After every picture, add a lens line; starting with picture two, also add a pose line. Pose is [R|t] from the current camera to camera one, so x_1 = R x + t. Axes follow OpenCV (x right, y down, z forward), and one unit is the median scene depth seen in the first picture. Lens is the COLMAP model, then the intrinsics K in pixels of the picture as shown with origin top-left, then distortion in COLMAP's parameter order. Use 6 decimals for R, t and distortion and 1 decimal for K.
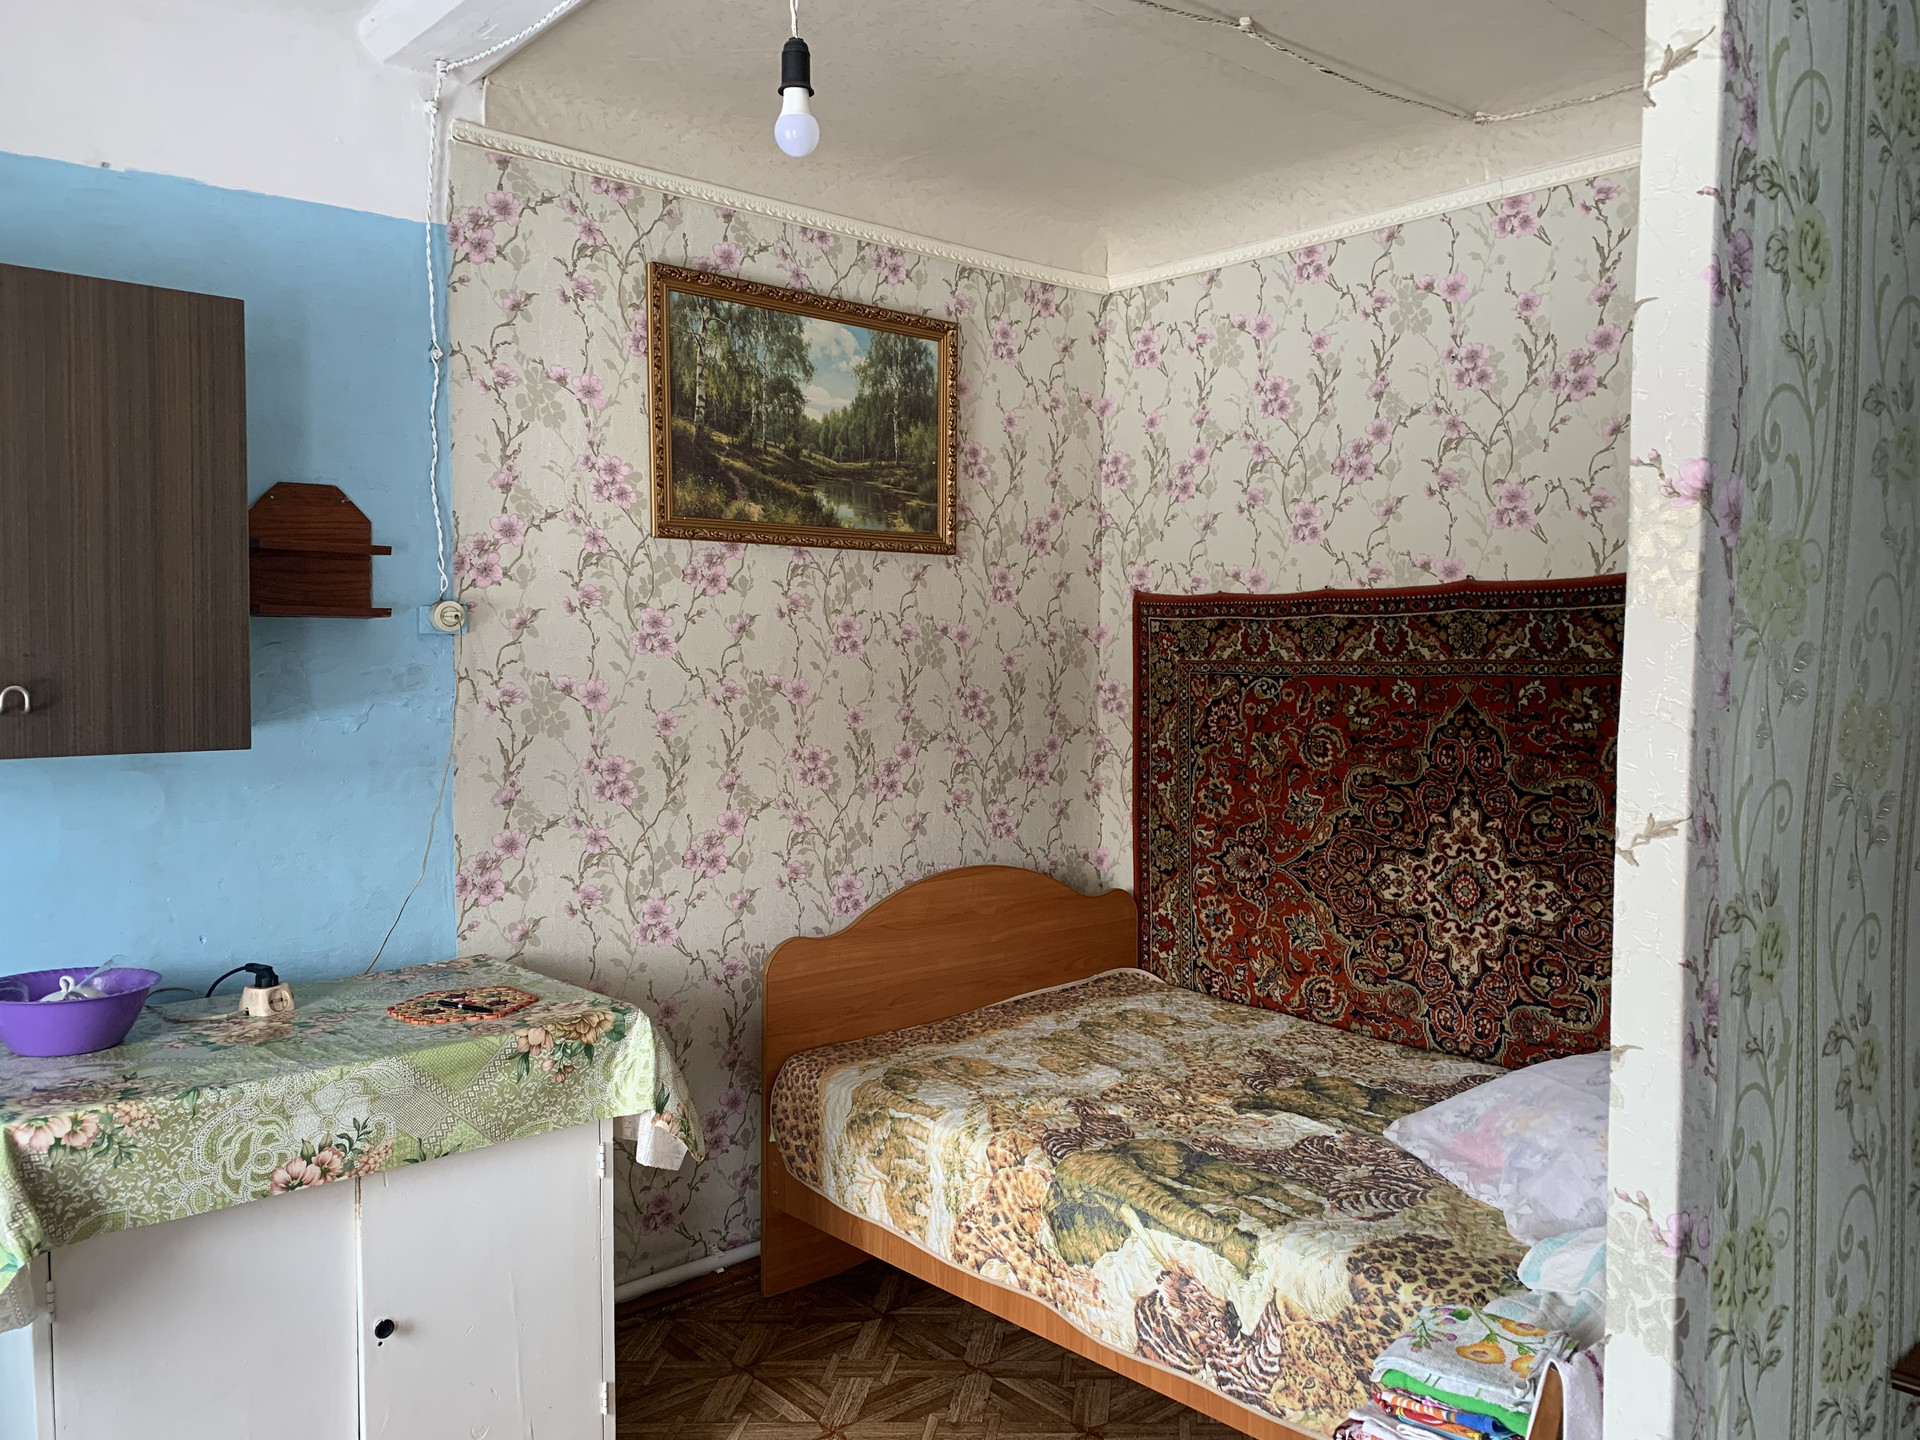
lens RADIAL K [[1473.6, 0, 960.0], [0, 1473.6, 720.0], [0, 0, 1]] dist [0.039898, -0.044011]
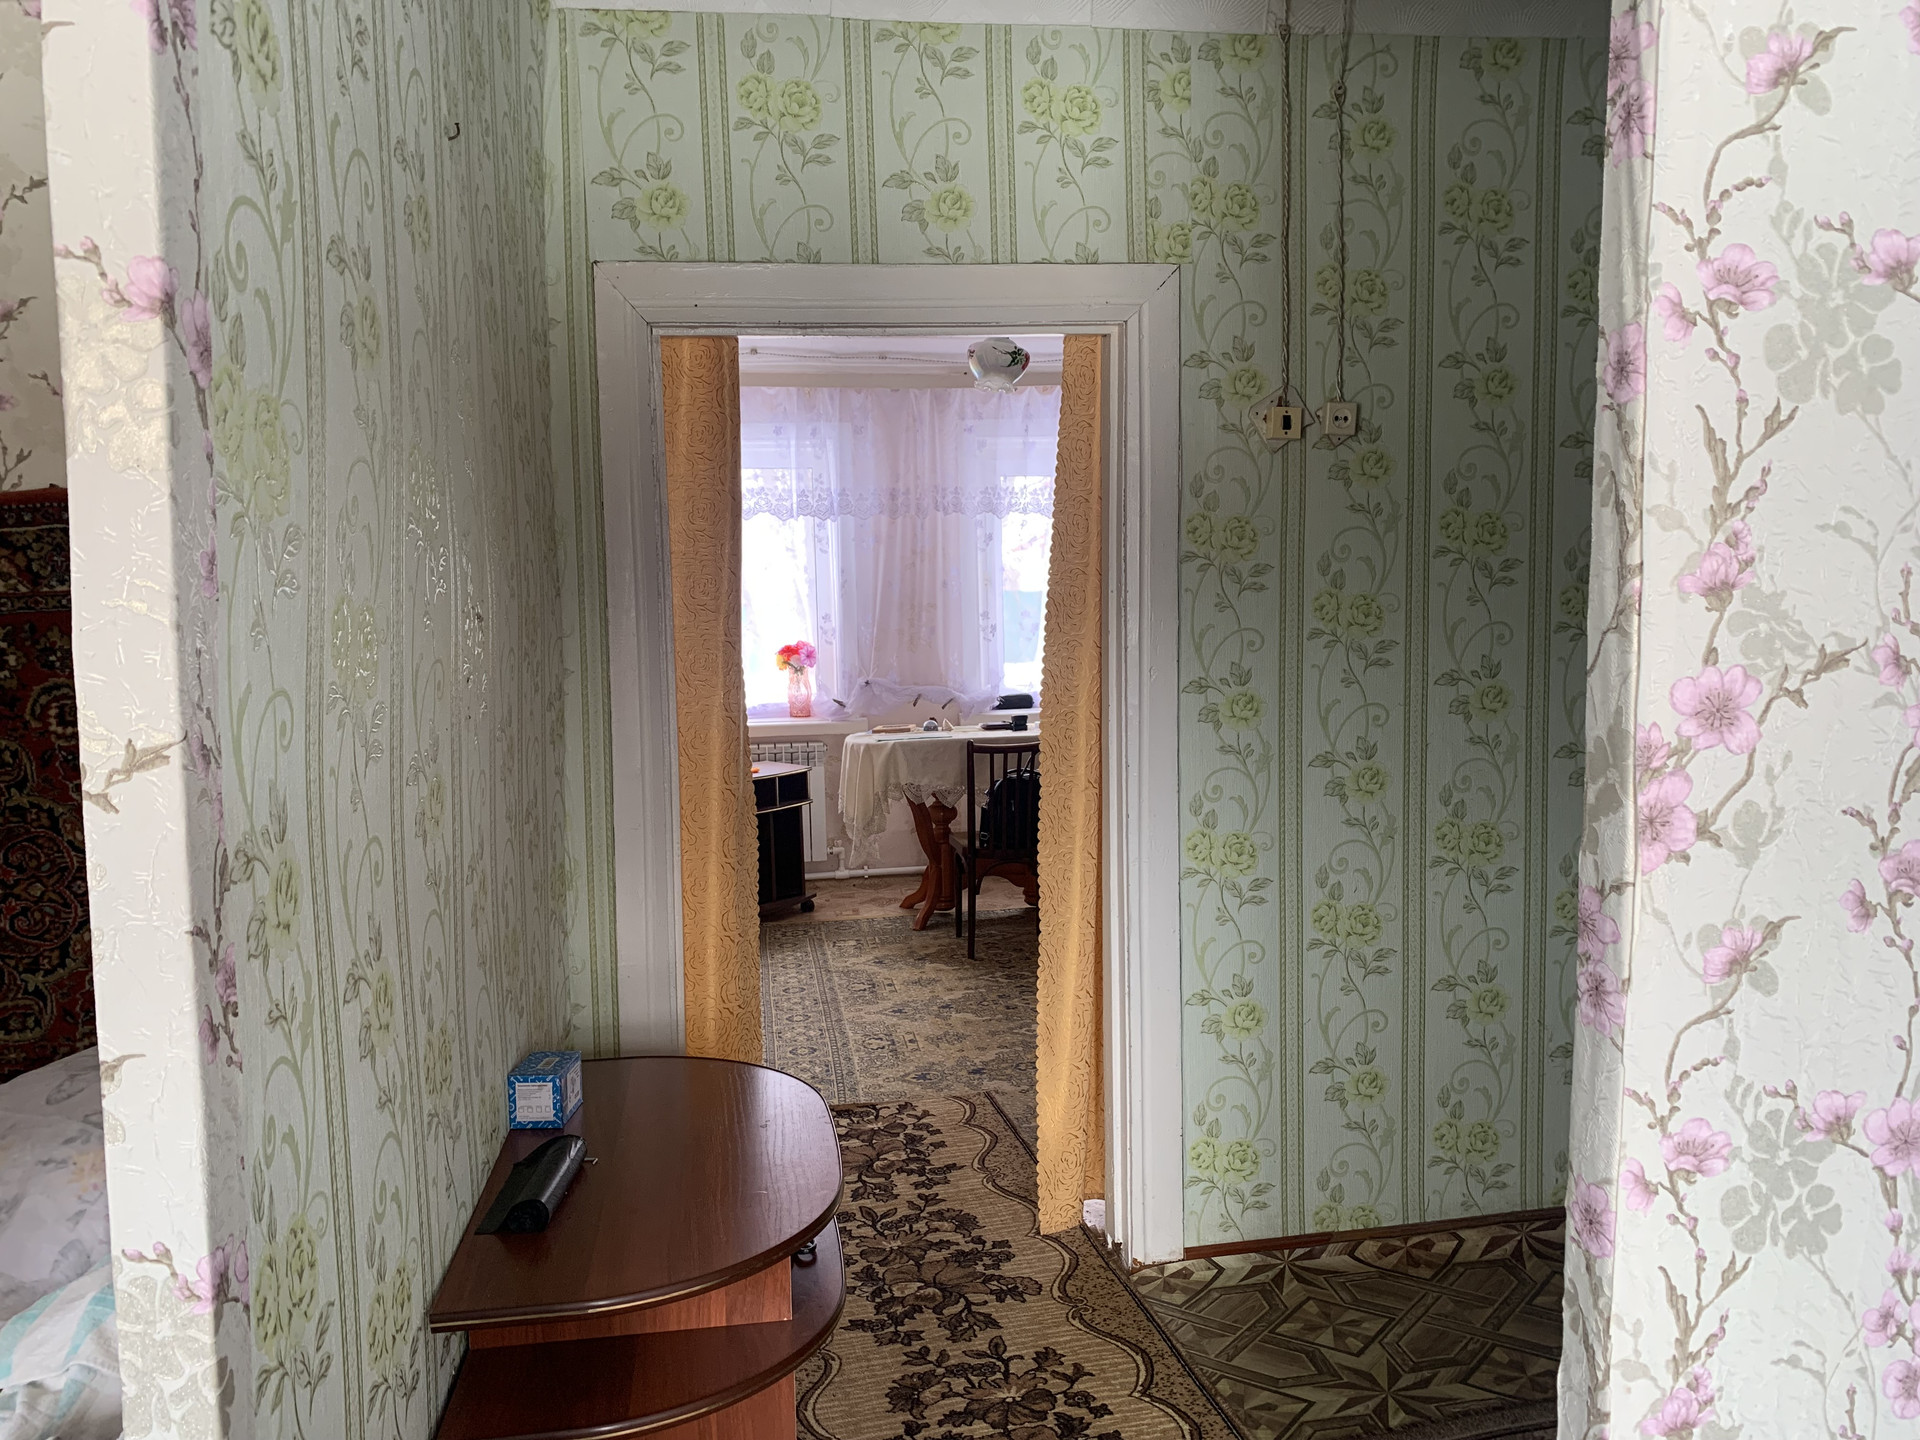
lens RADIAL K [[1473.6, 0, 960.0], [0, 1473.6, 720.0], [0, 0, 1]] dist [0.039898, -0.044011]
pose [[0.556993, -0.079881, 0.826667, 0.081897], [0.059375, 0.996647, 0.056301, 0.034978], [-0.828392, 0.017725, 0.559868, 0.234047]]
